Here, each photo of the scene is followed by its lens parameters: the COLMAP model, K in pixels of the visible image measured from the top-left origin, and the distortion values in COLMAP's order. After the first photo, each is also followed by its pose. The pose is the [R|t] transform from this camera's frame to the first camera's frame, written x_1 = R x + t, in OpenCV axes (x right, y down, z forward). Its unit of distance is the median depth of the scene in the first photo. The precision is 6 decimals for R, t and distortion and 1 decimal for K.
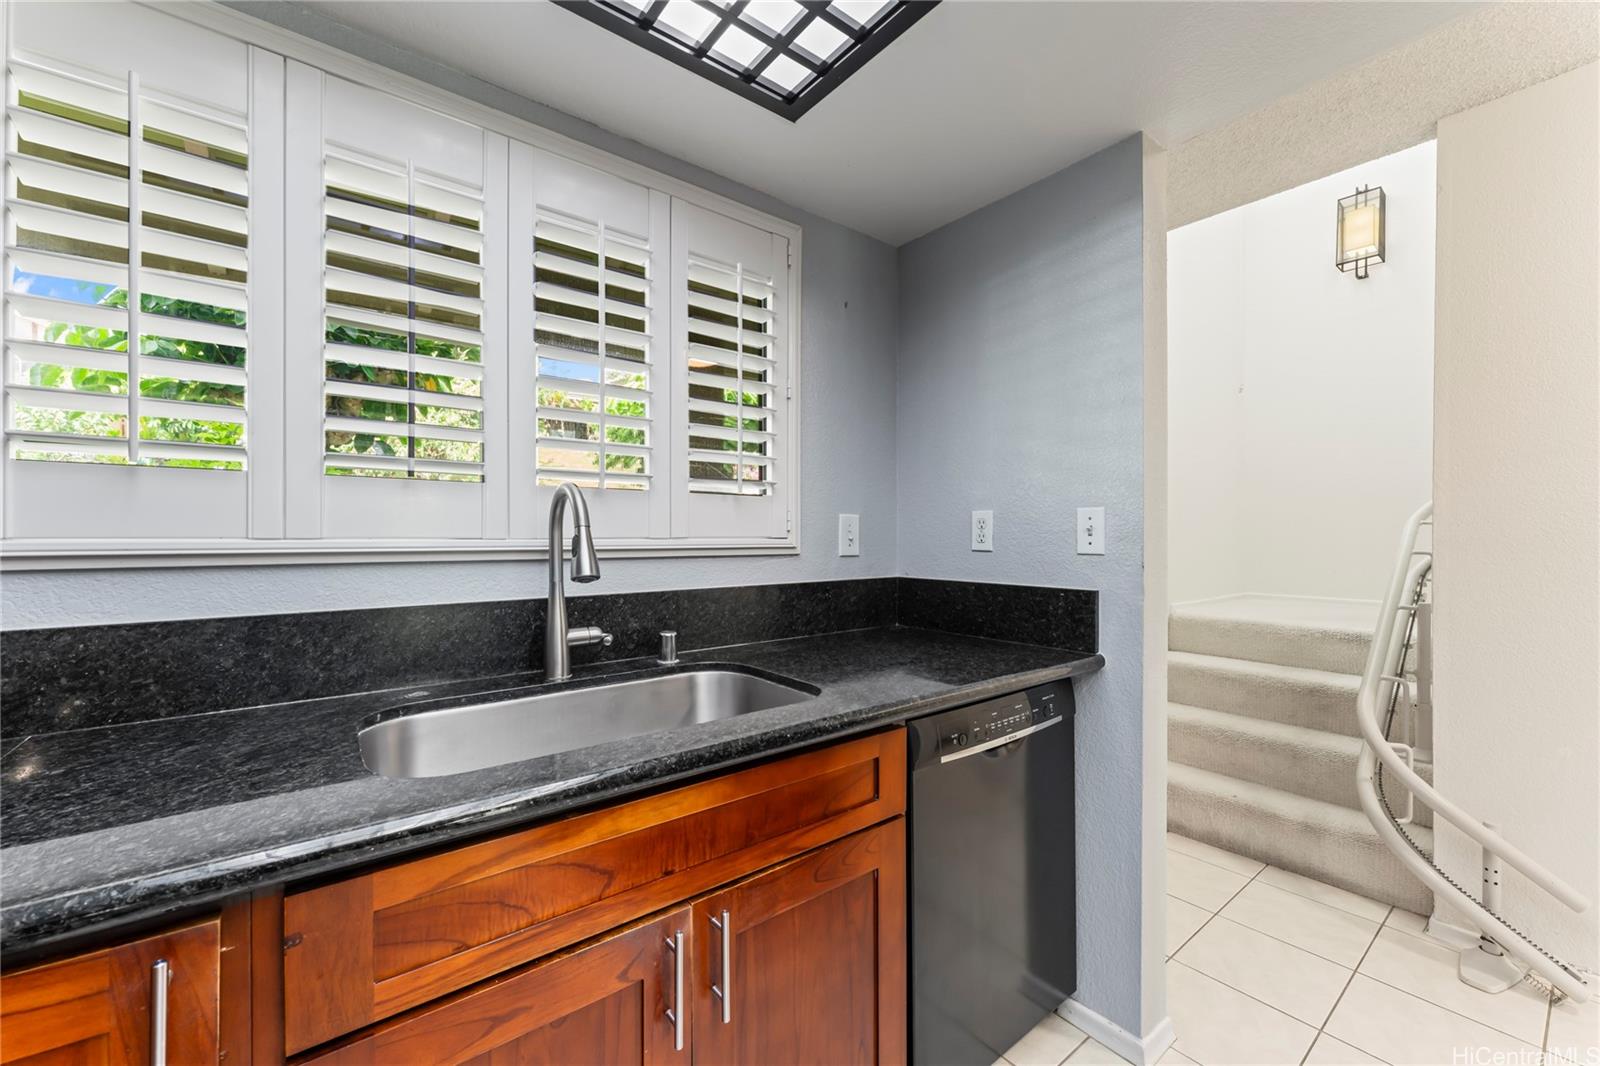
lens RADIAL K [[640.9, 0, 793.6], [0, 640.9, 529.4], [0, 0, 1]] dist [-0.001255, -0.000067]
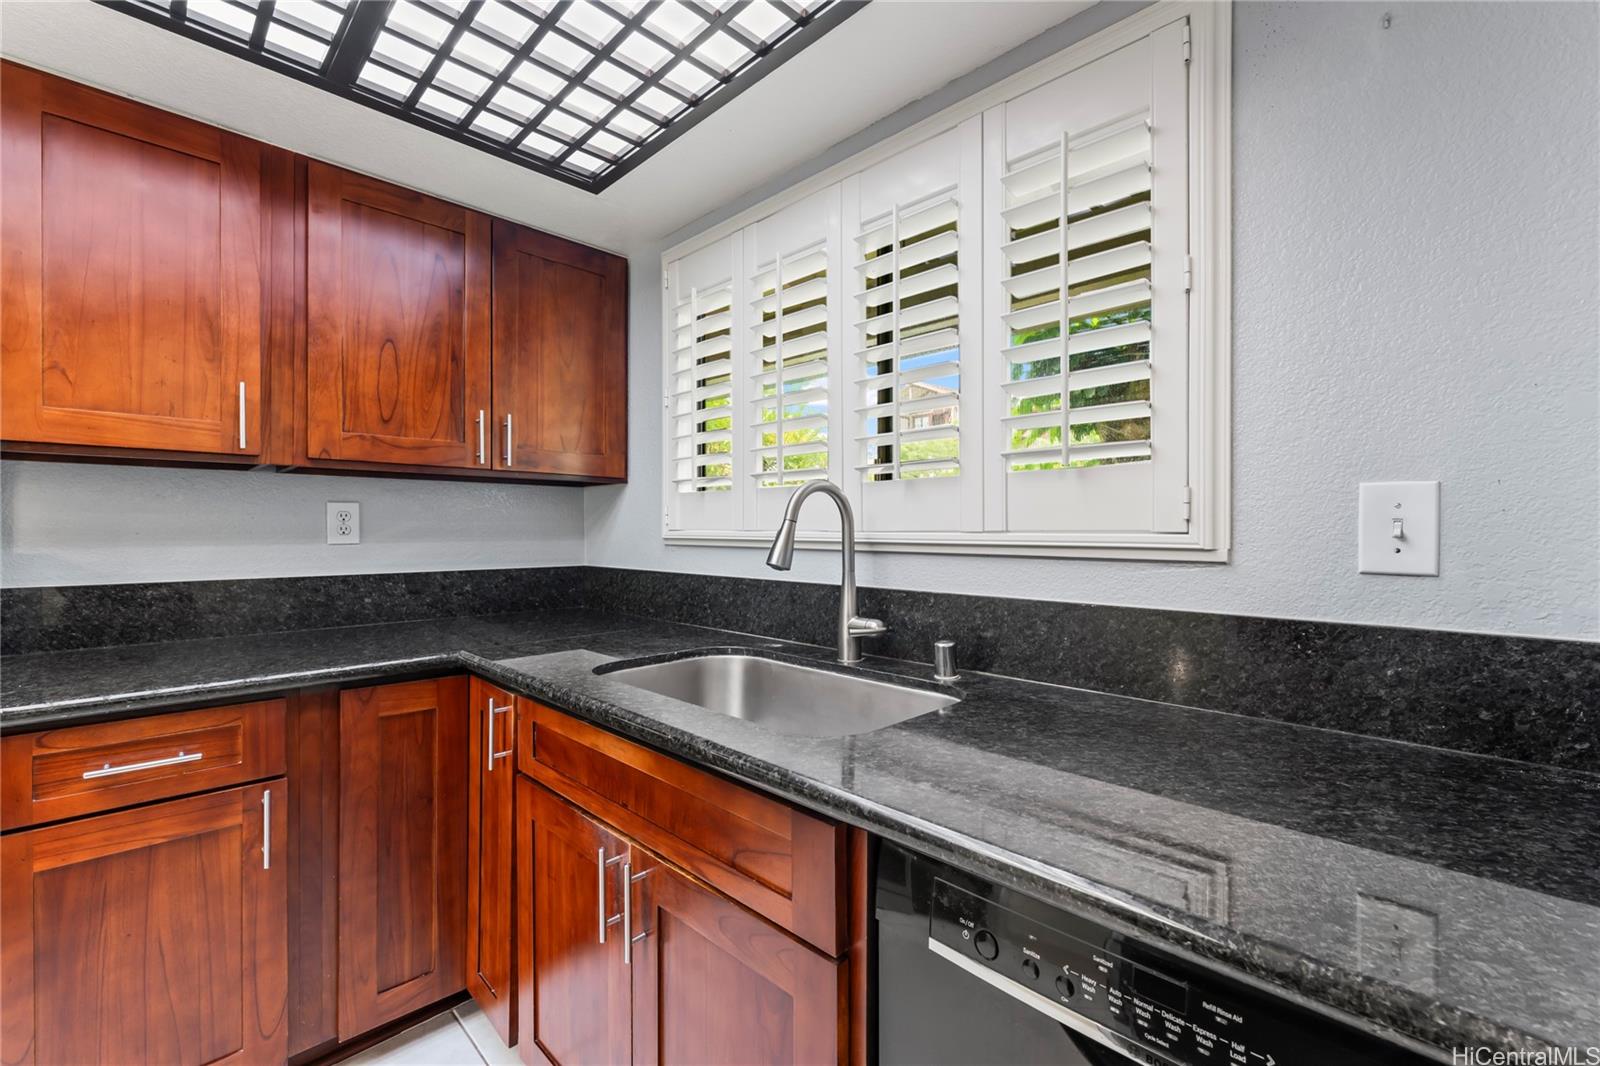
lens RADIAL K [[668.6, 0, 798.3], [0, 668.6, 532.7], [0, 0, 1]] dist [-0.005646, 0.000860]
pose [[0.126603, 0.001815, -0.991952, 0.719610], [0.005871, 0.999979, 0.002579, 0.013406], [0.991936, -0.006151, 0.126589, 0.768286]]
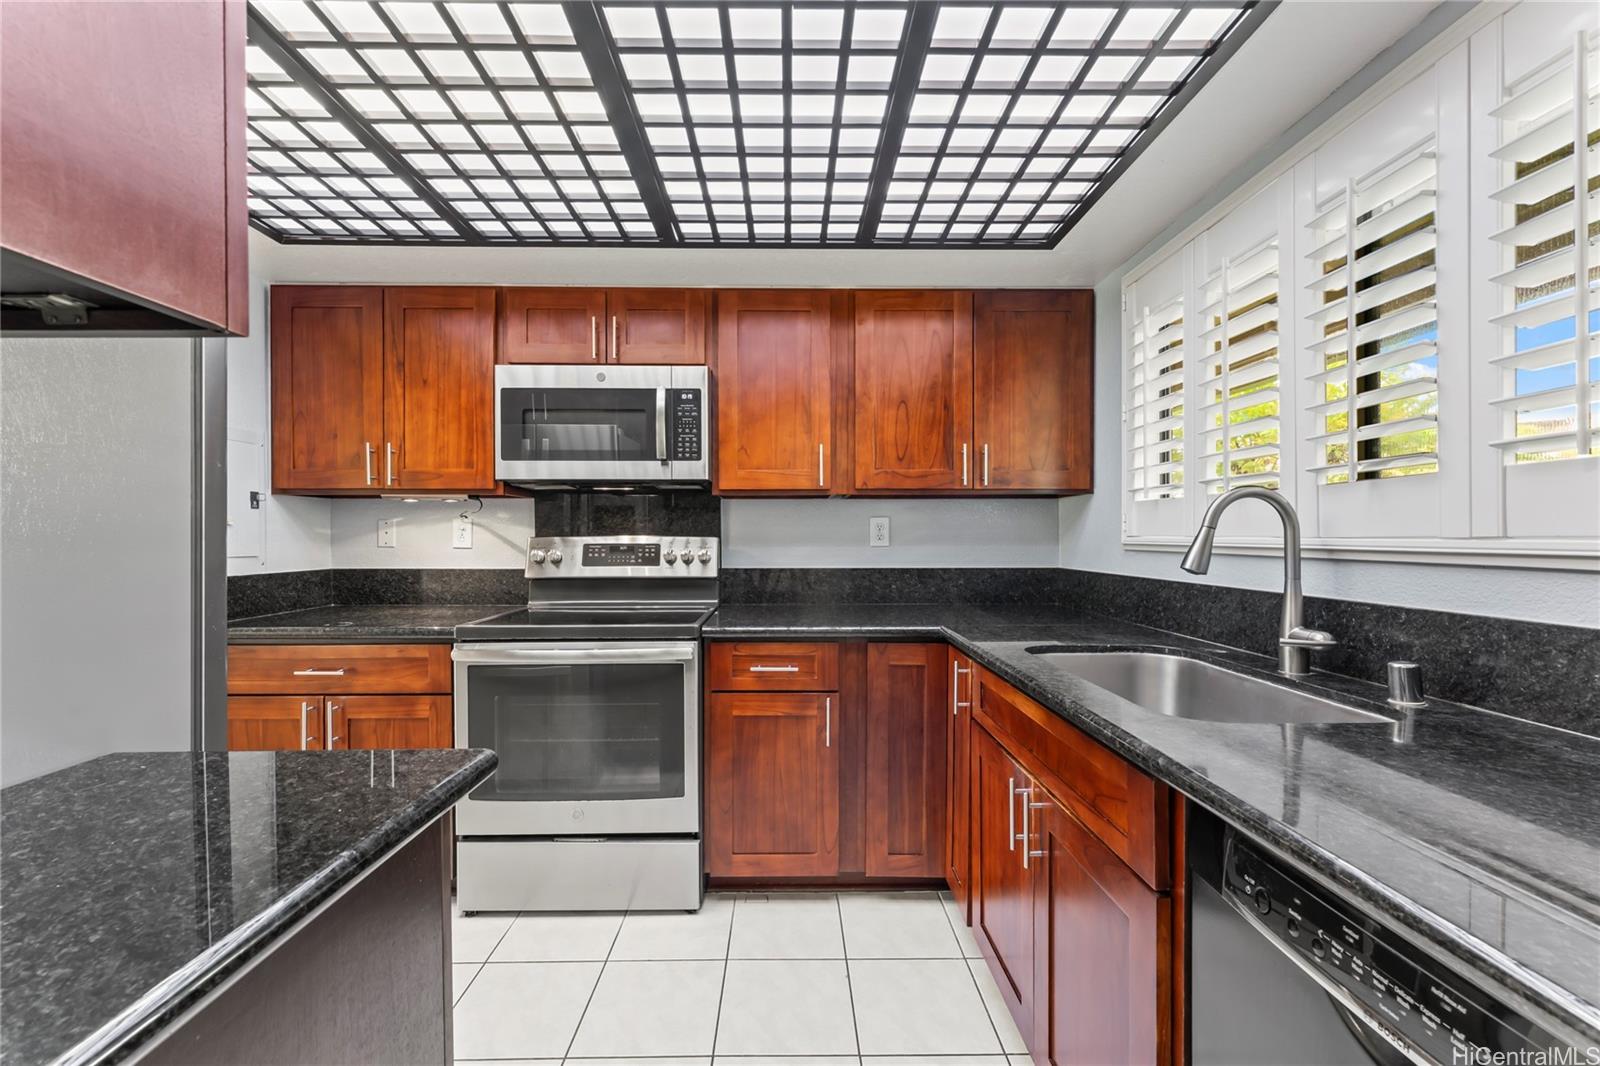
lens RADIAL K [[640.9, 0, 792.6], [0, 640.9, 537.1], [0, 0, 1]] dist [-0.001255, -0.000067]
pose [[-0.608291, -0.000110, -0.793714, 0.913980], [0.005217, 0.999978, -0.004137, 0.013995], [0.793697, -0.006657, -0.608277, 0.979808]]
